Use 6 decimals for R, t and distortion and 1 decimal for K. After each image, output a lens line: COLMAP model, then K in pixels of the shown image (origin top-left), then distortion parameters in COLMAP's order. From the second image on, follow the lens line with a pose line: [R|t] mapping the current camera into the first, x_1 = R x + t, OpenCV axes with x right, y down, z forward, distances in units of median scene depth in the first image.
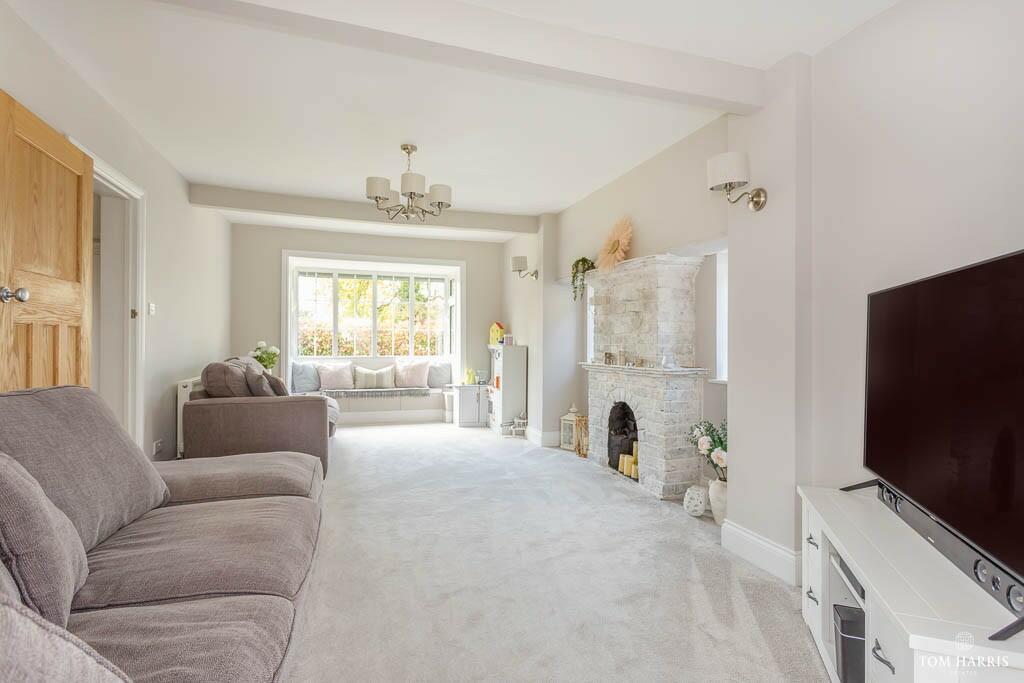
lens RADIAL K [[487.7, 0, 517.1], [0, 487.7, 339.6], [0, 0, 1]] dist [0.000064, 0.000777]
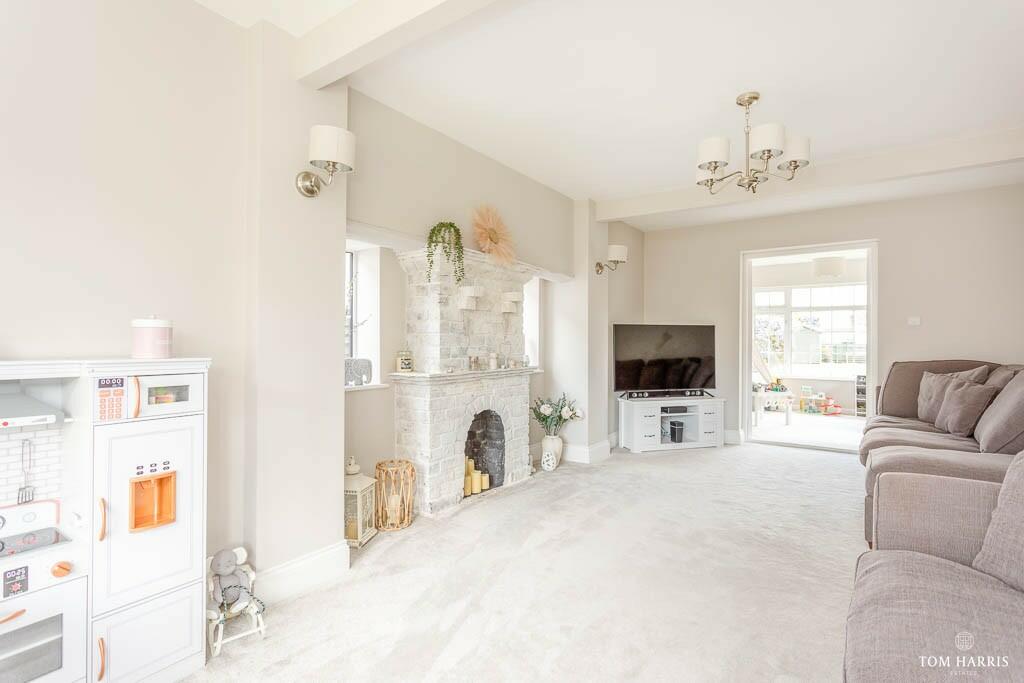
lens RADIAL K [[487.7, 0, 517.1], [0, 487.7, 339.6], [0, 0, 1]] dist [0.000064, 0.000777]
pose [[-0.581396, -0.001324, 0.813620, -0.533431], [-0.007817, 0.999962, -0.003959, 0.001099], [-0.813583, -0.008662, -0.581384, 1.444799]]
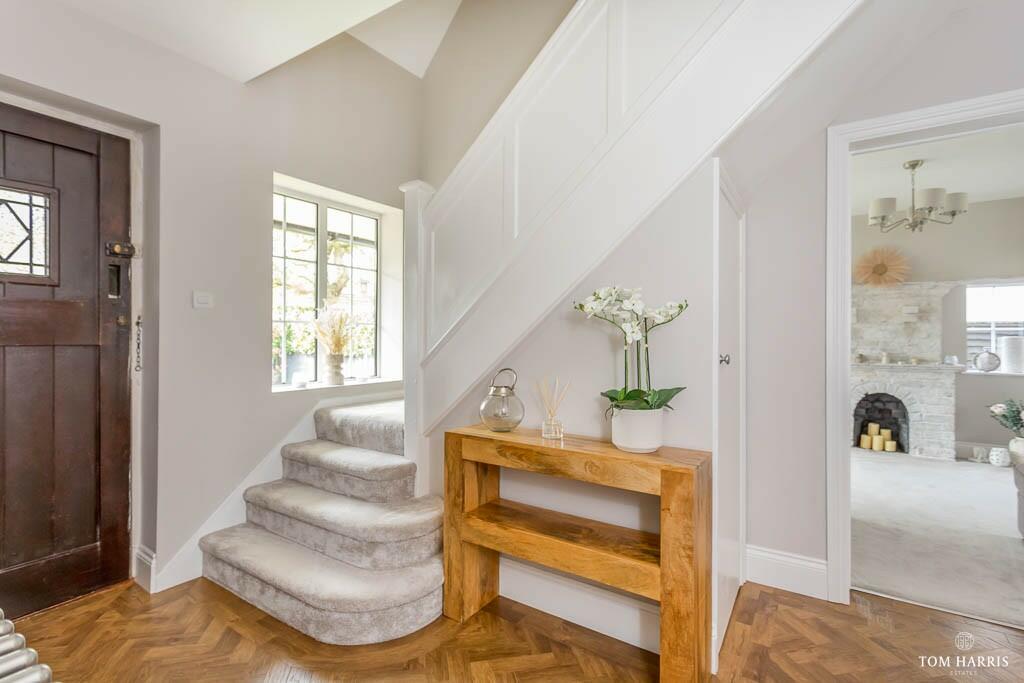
lens RADIAL K [[487.7, 0, 517.1], [0, 487.7, 339.6], [0, 0, 1]] dist [0.000064, 0.000777]
pose [[0.796142, 0.001023, 0.605109, -1.266121], [-0.002406, 0.999996, 0.001475, -0.009168], [-0.605106, -0.002630, 0.796141, 0.554224]]
